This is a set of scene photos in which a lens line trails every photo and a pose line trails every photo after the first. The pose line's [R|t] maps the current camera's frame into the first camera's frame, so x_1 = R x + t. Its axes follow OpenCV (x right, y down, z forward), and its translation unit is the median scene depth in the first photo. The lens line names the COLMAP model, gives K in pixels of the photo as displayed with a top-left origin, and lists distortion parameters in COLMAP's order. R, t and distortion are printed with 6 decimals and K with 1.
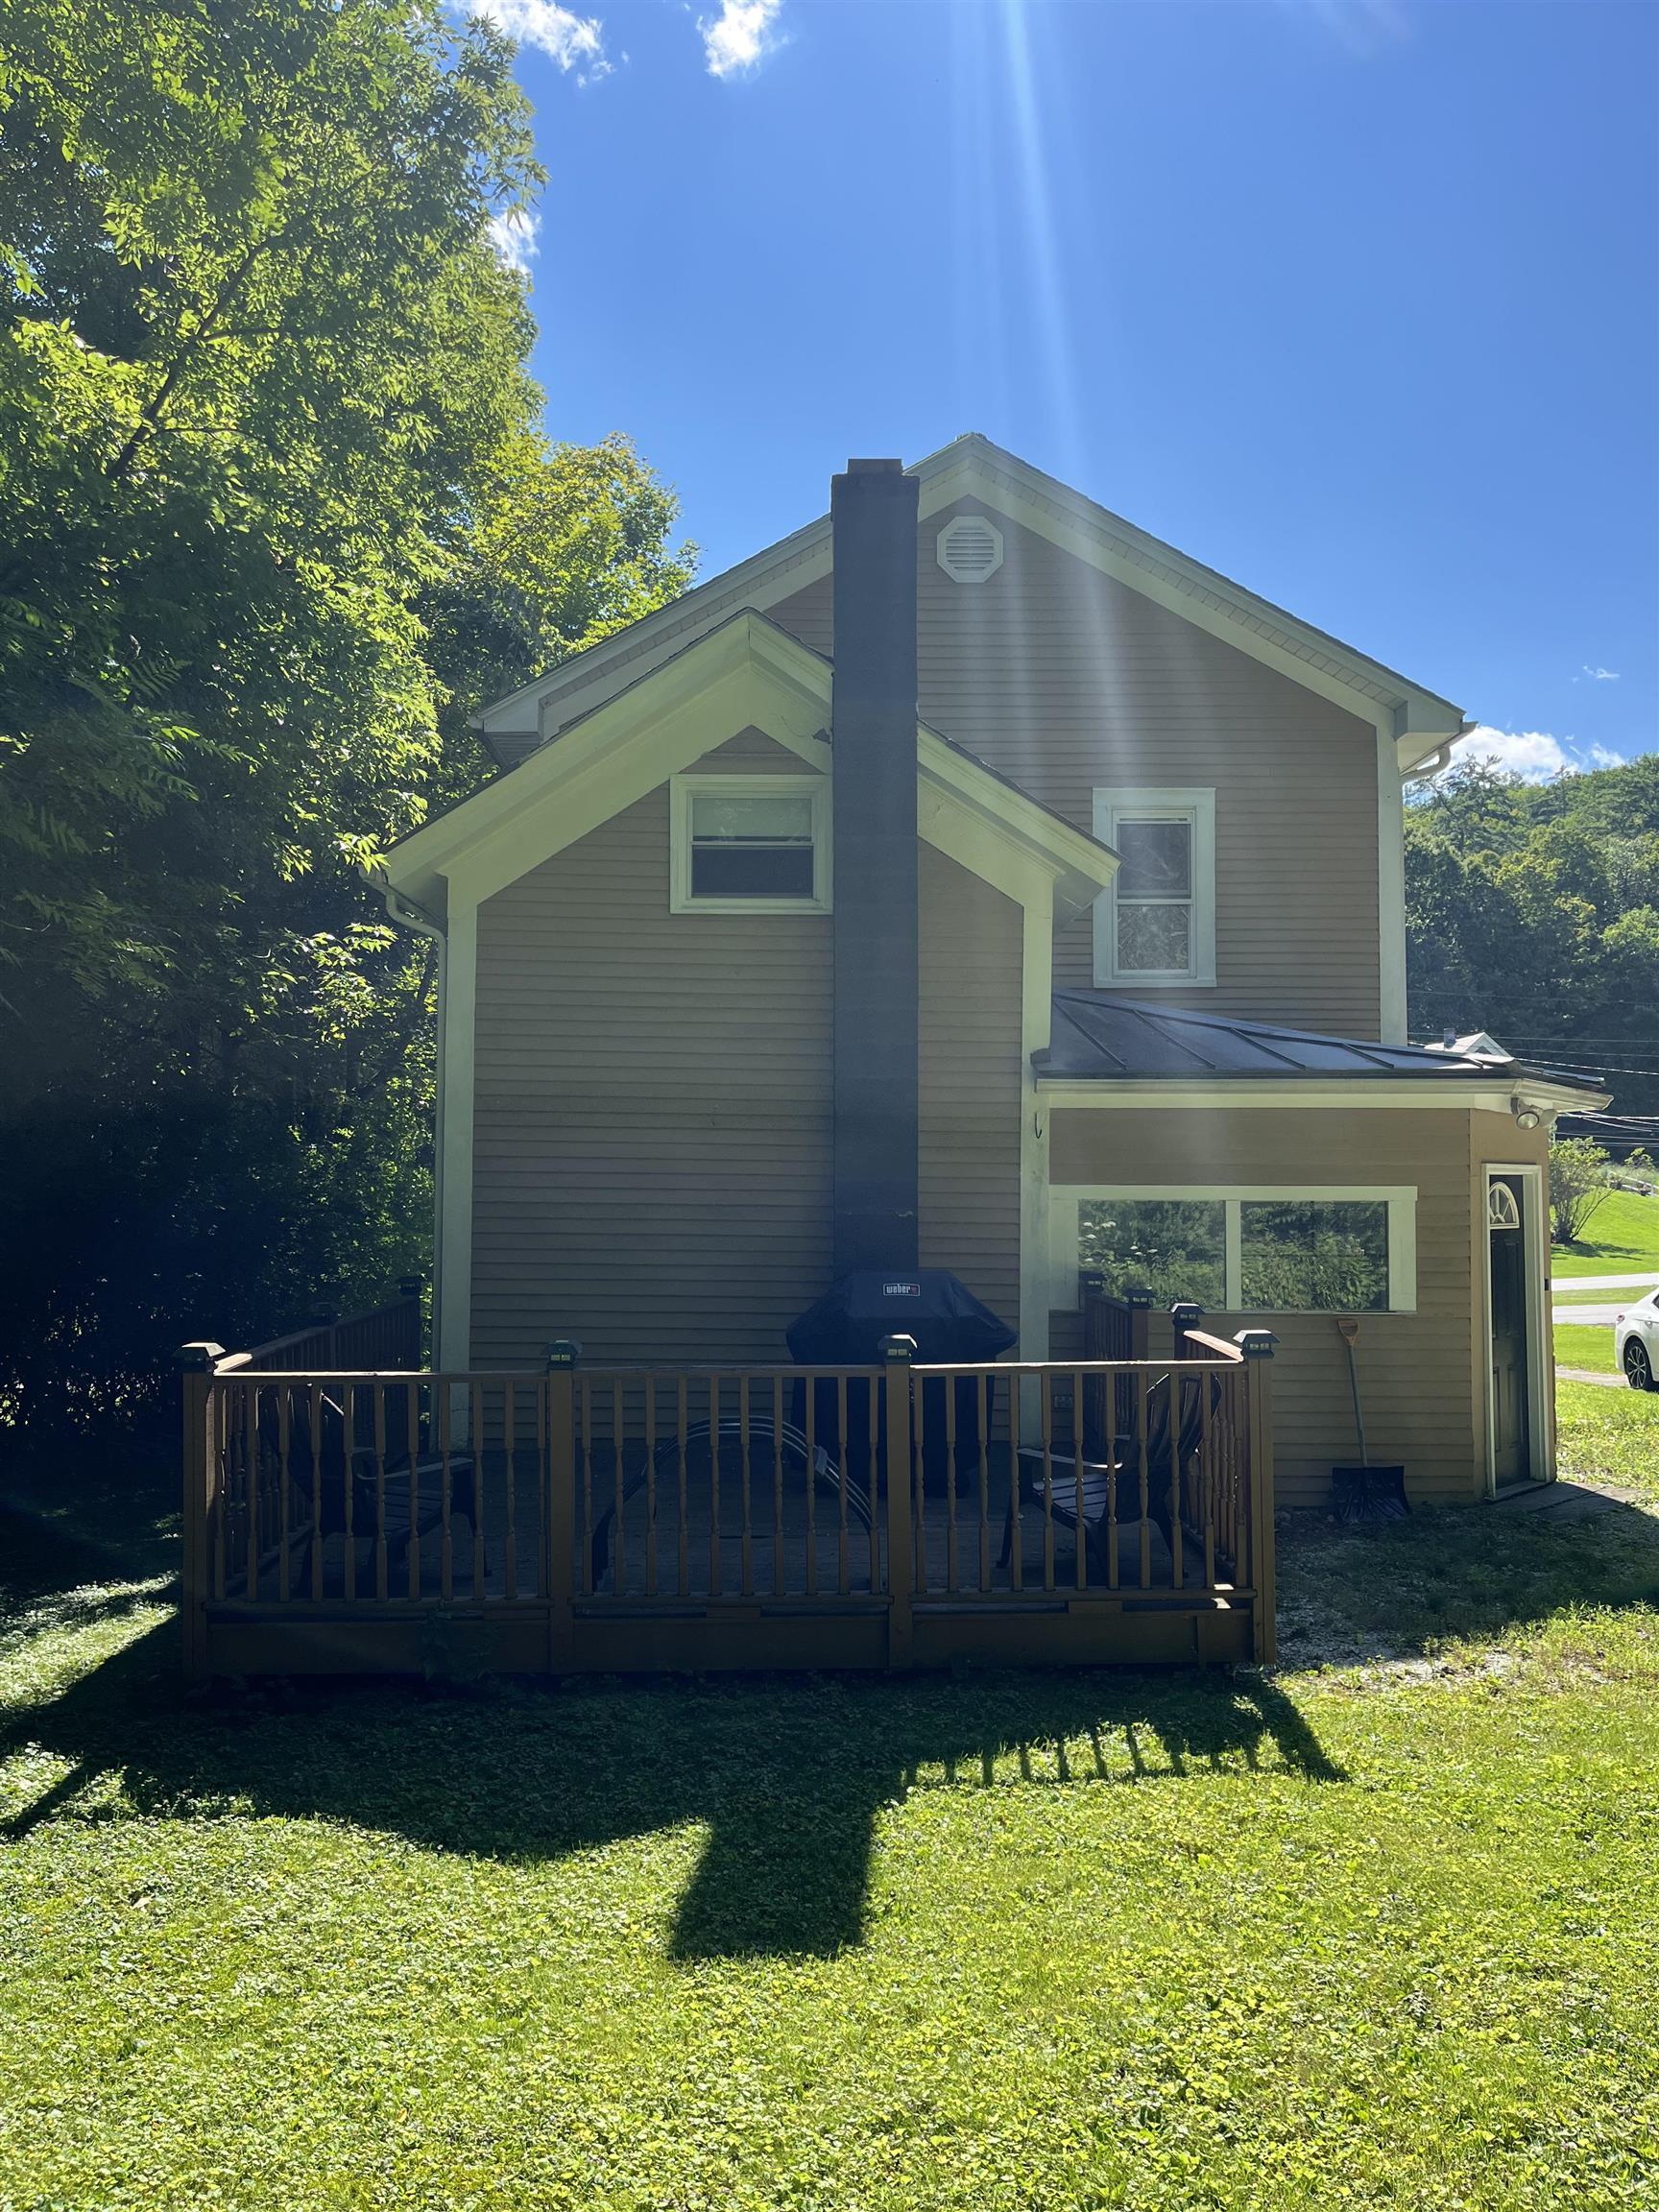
lens RADIAL K [[1668.4, 0, 825.6], [0, 1668.4, 1111.8], [0, 0, 1]] dist [0.088984, -0.117607]
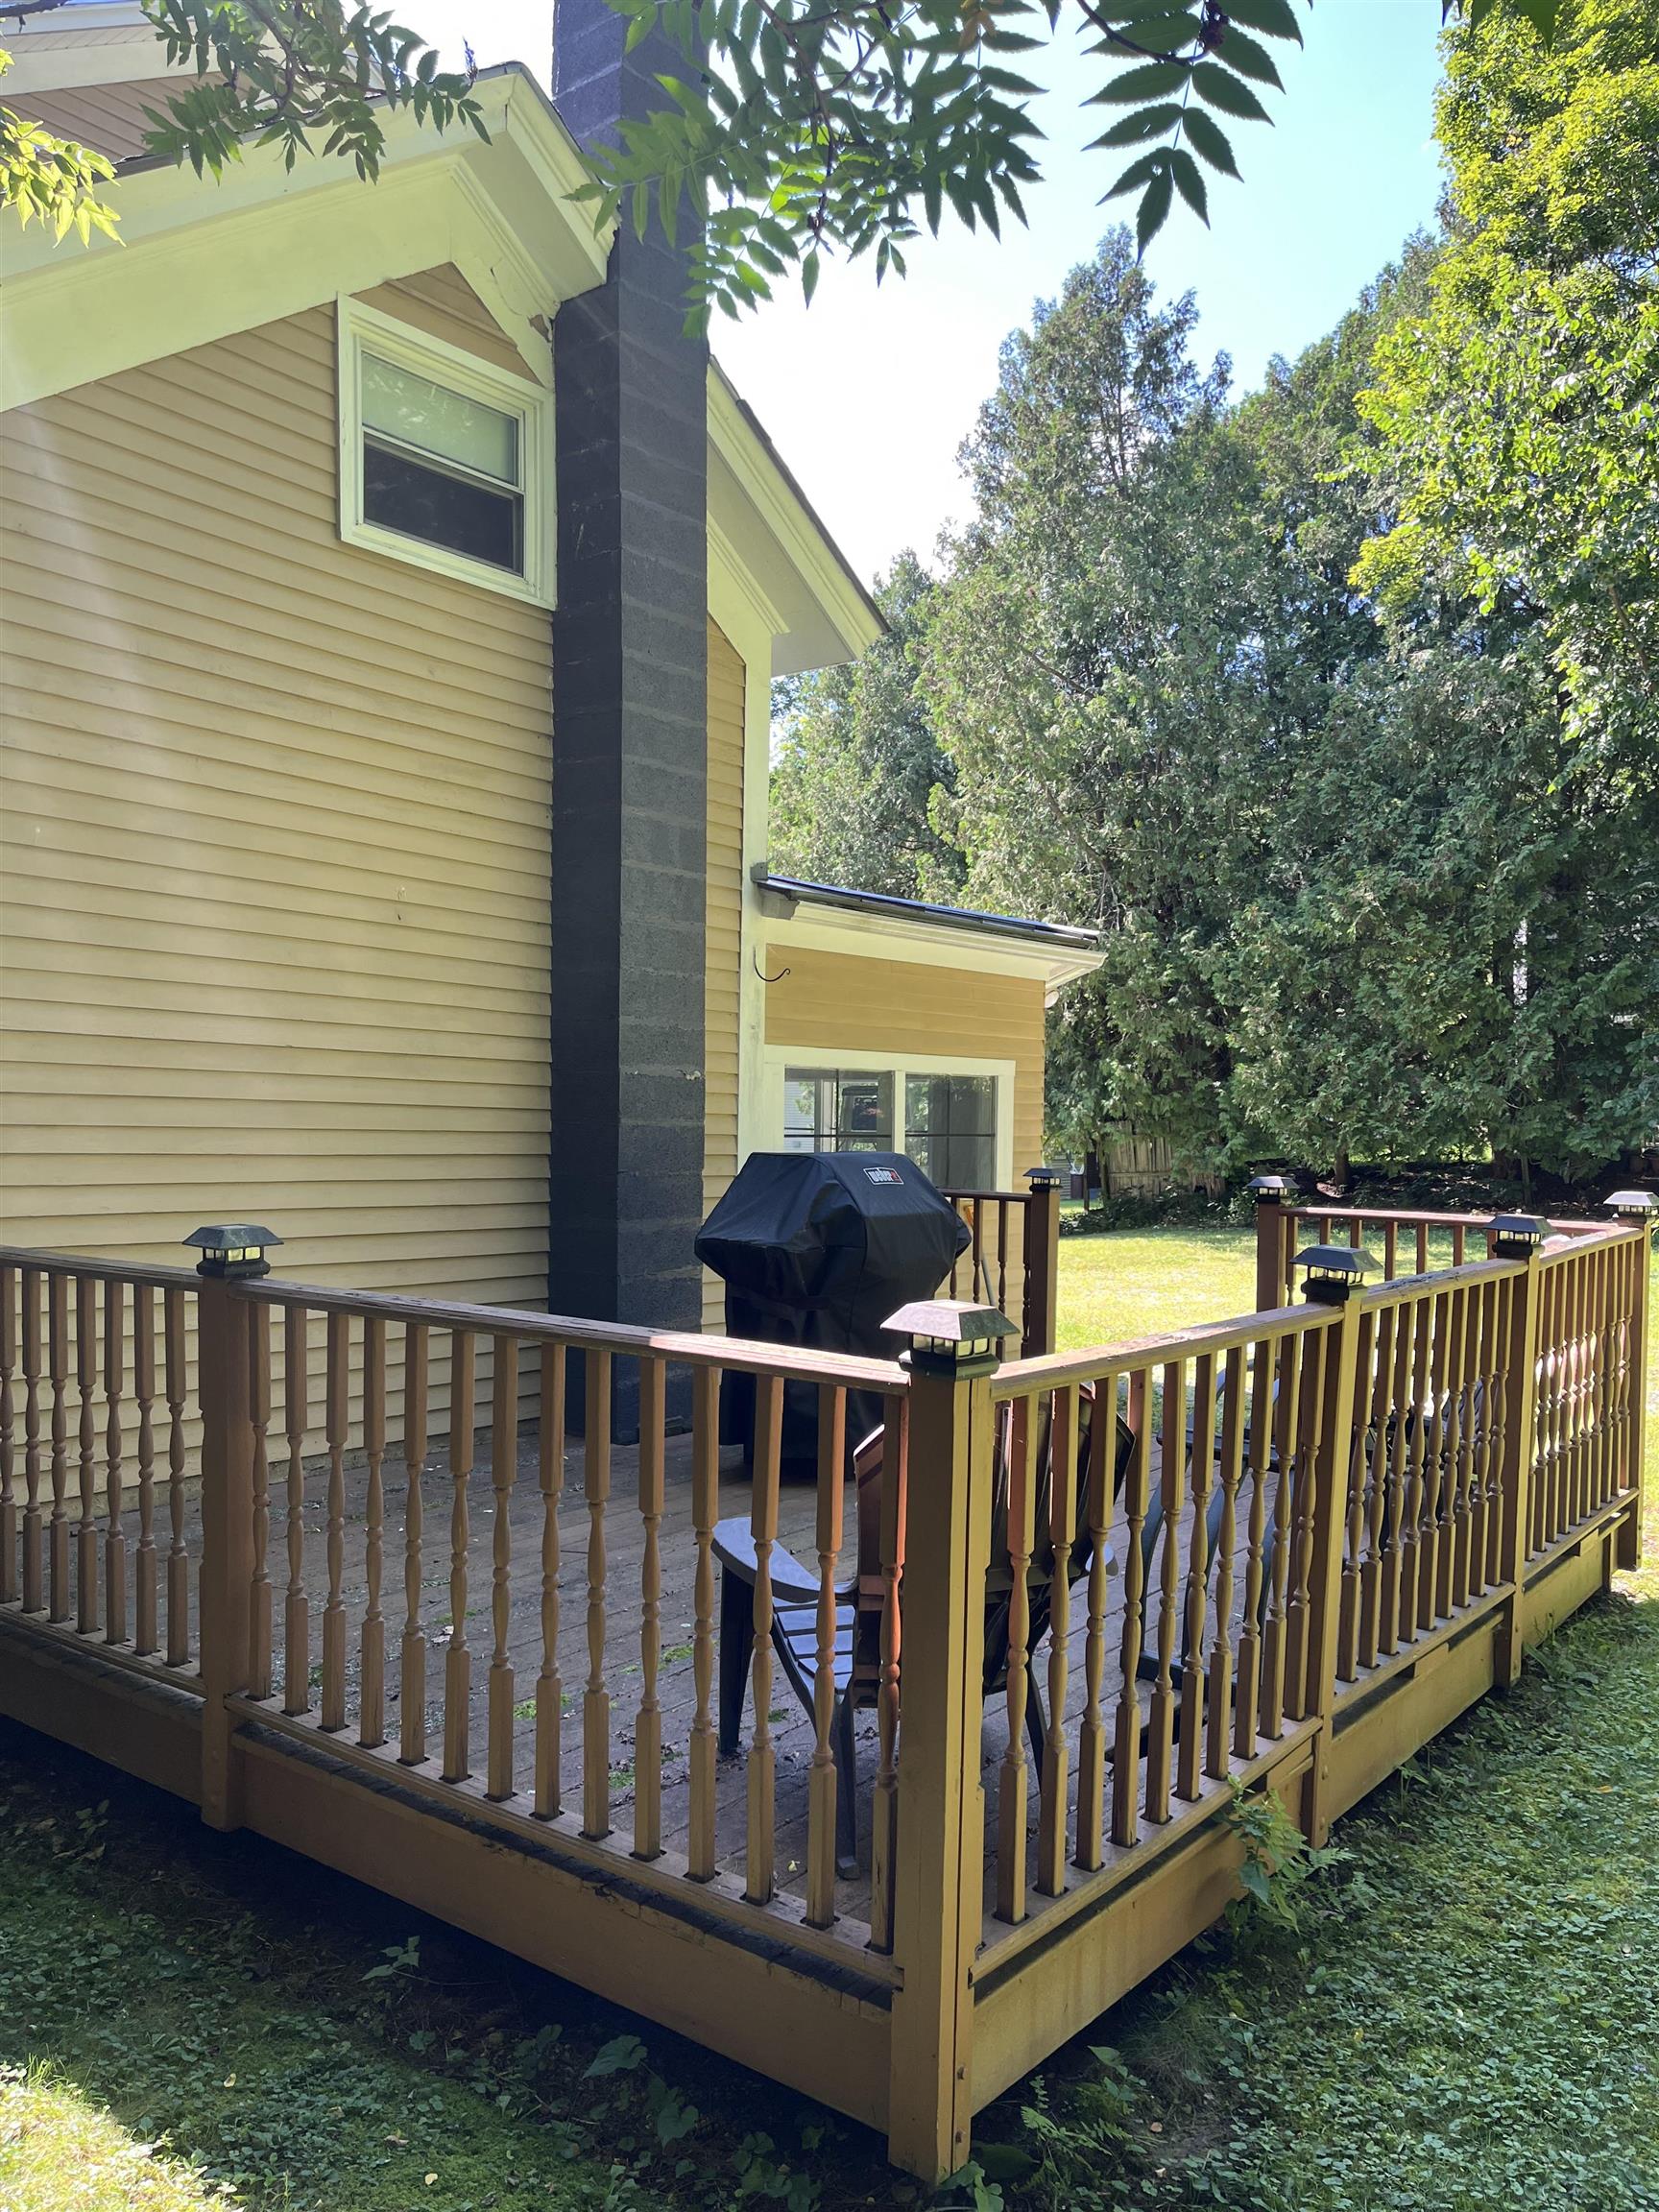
lens RADIAL K [[1668.4, 0, 831.7], [0, 1668.4, 1112.6], [0, 0, 1]] dist [0.088984, -0.117607]
pose [[0.609304, 0.011014, 0.792860, -0.446838], [-0.051413, 0.998348, 0.025641, 0.053435], [-0.791268, -0.056387, 0.608864, 0.506903]]
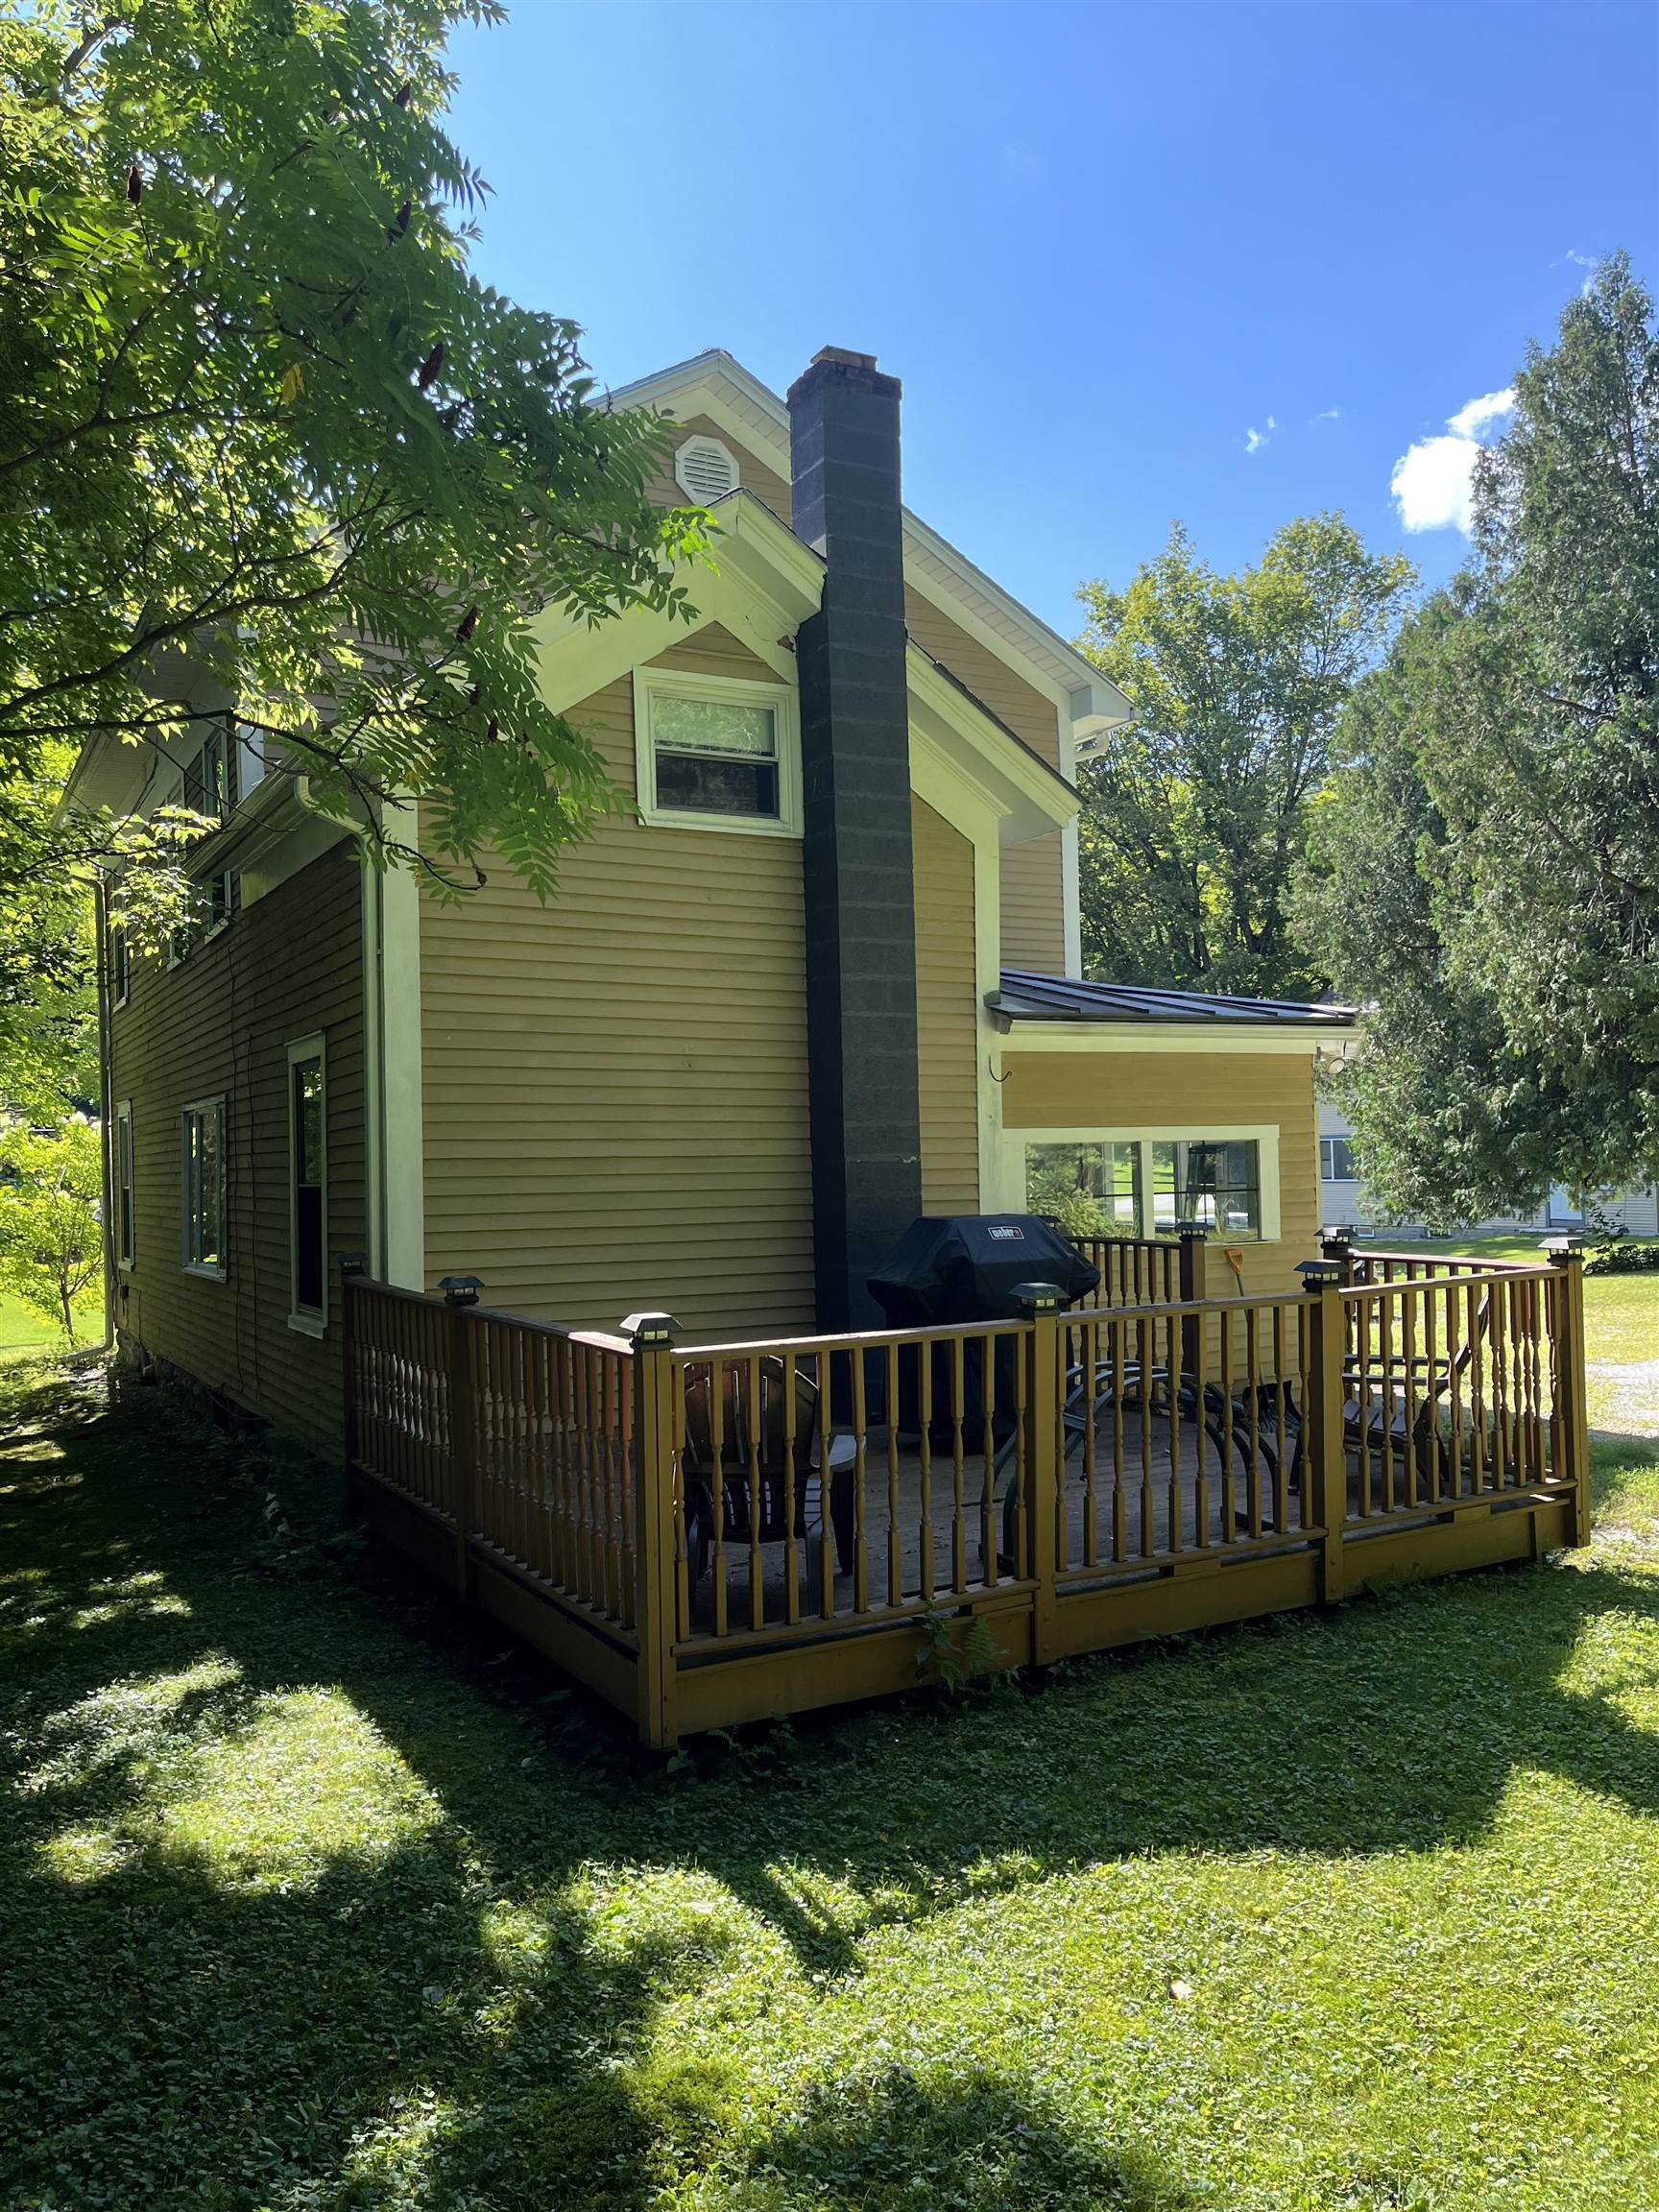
lens RADIAL K [[1668.4, 0, 840.1], [0, 1668.4, 1114.9], [0, 0, 1]] dist [0.088984, -0.117607]
pose [[0.871356, -0.007752, 0.490591, -0.434148], [0.000151, 0.999879, 0.015533, 0.019987], [-0.490652, -0.013461, 0.871252, 0.181908]]
